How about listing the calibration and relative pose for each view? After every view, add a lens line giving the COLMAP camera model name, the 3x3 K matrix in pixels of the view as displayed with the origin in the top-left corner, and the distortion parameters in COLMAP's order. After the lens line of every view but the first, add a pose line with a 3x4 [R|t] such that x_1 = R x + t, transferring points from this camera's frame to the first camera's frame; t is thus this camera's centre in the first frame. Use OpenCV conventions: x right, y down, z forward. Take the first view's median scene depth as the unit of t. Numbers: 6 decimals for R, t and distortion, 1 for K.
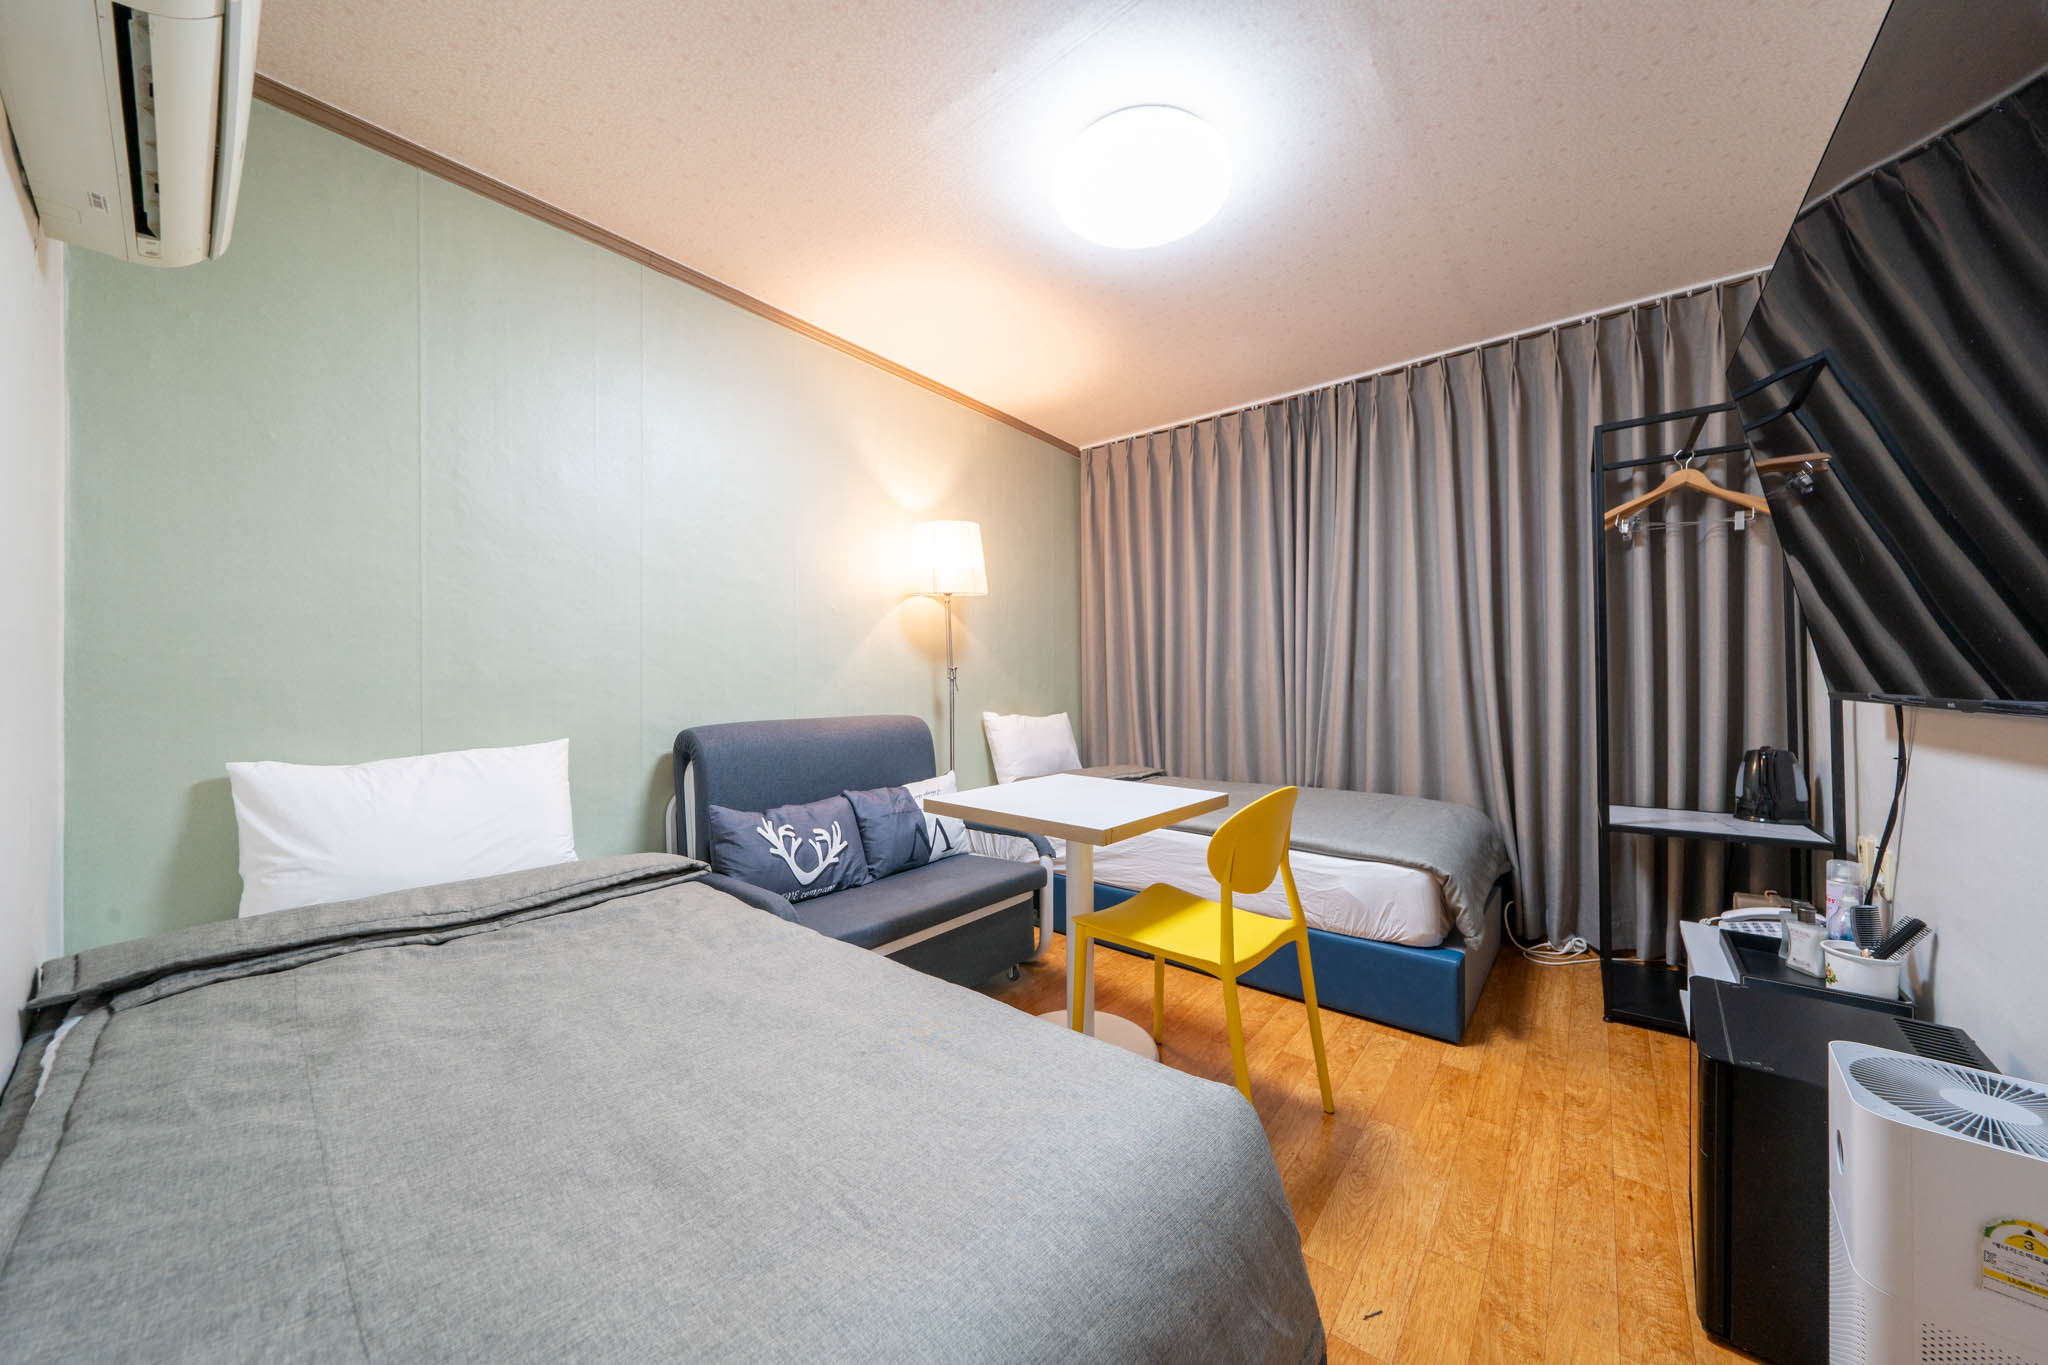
lens RADIAL K [[702.3, 0, 1047.8], [0, 702.3, 682.4], [0, 0, 1]] dist [-0.008160, -0.000026]
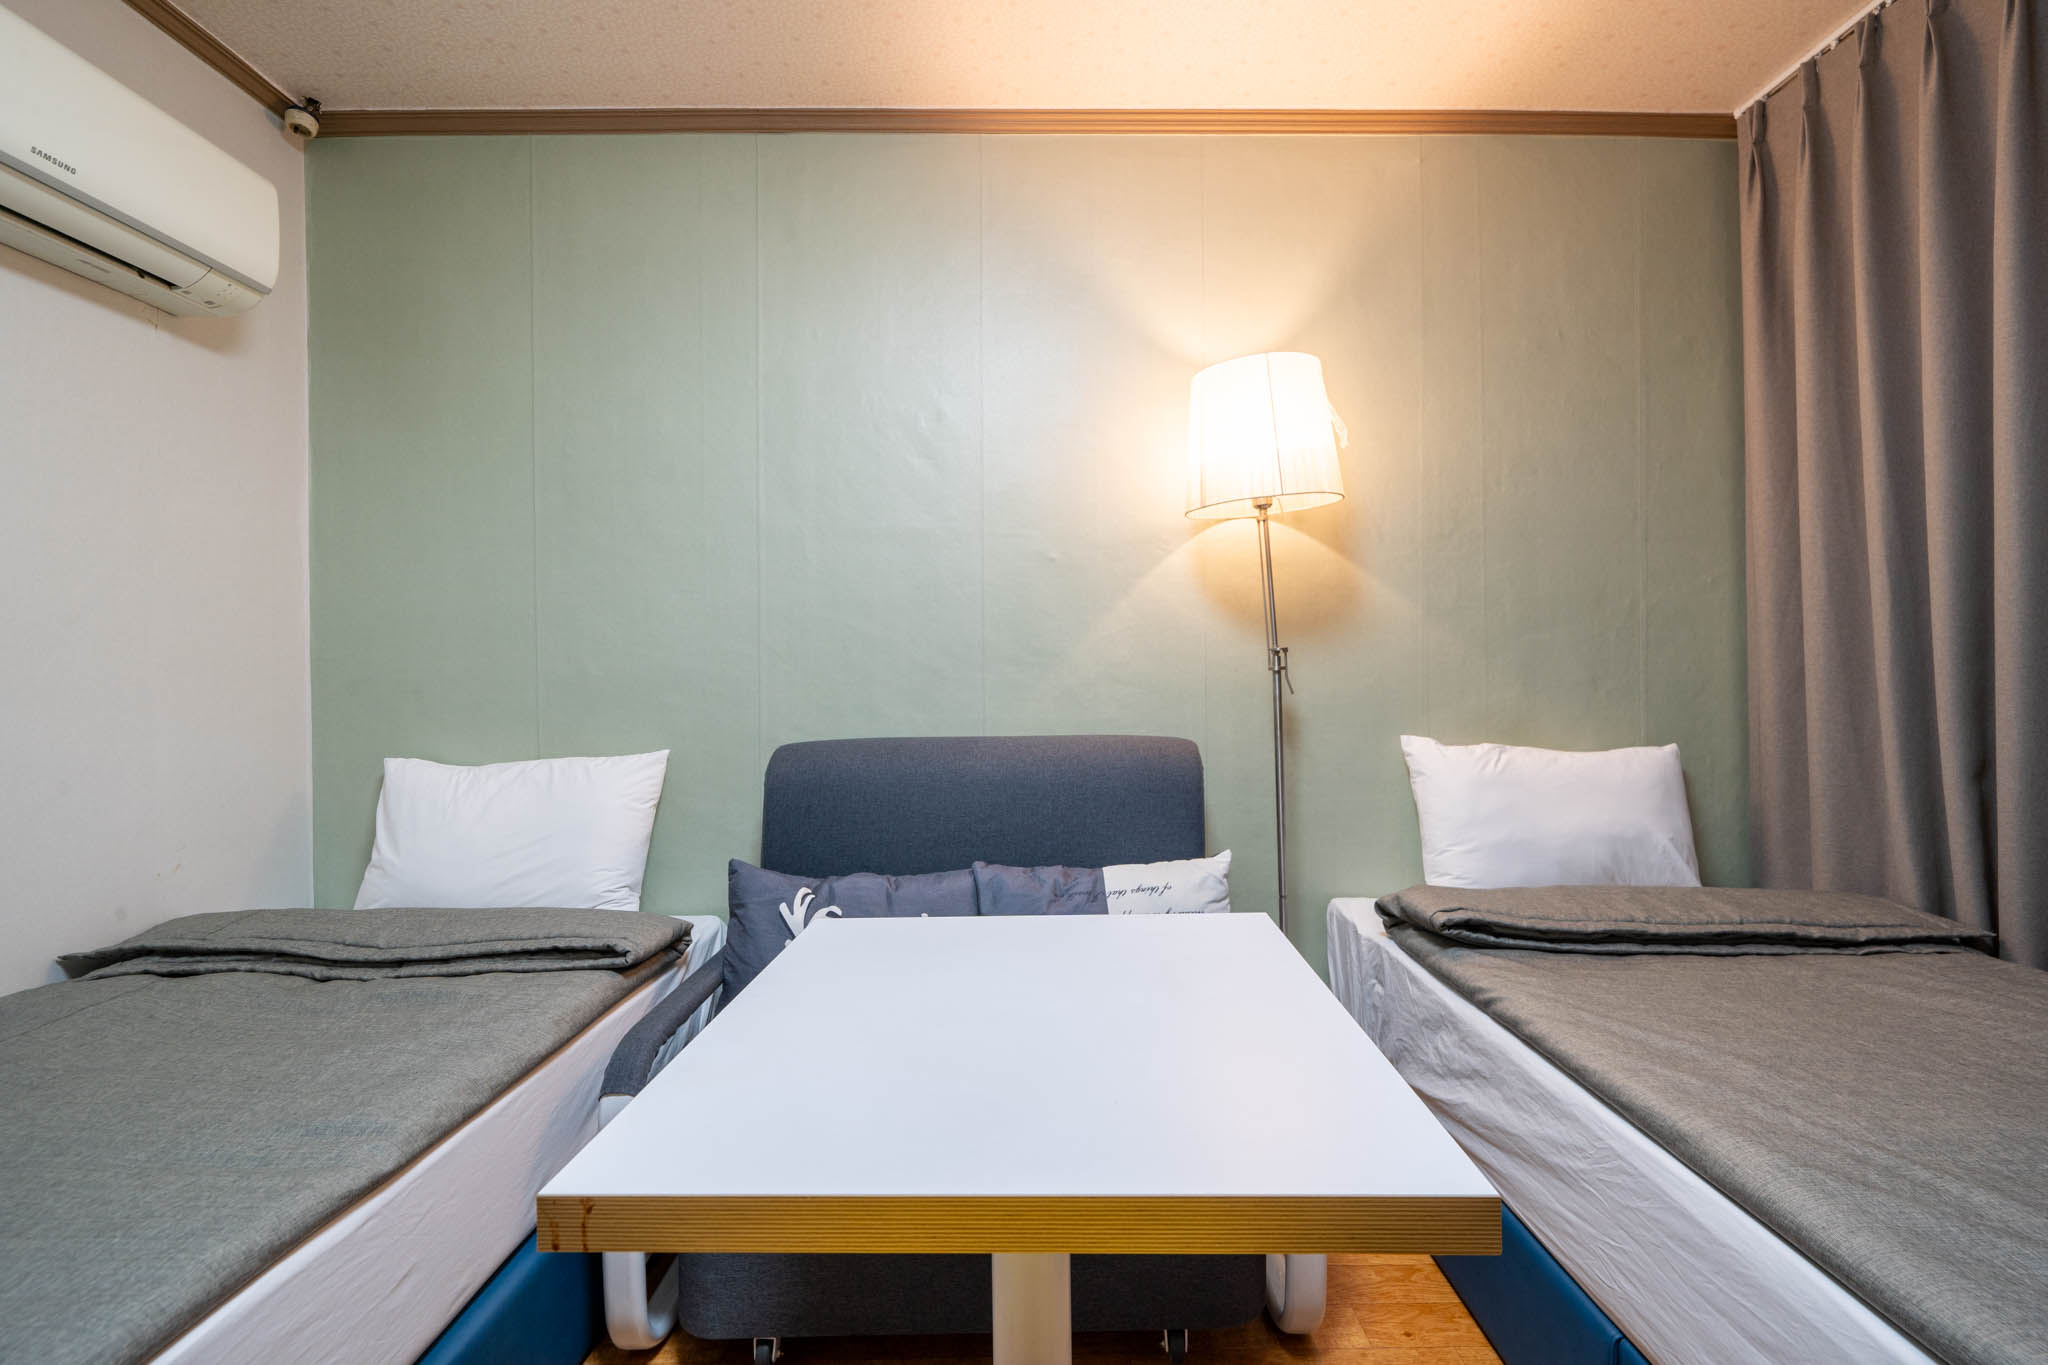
lens RADIAL K [[864.1, 0, 1027.6], [0, 864.1, 672.8], [0, 0, 1]] dist [0.000405, -0.000322]
pose [[0.620341, -0.019479, -0.784090, 0.248814], [0.009179, 0.999803, -0.017576, 0.007378], [0.784278, 0.003706, 0.620398, 0.478836]]
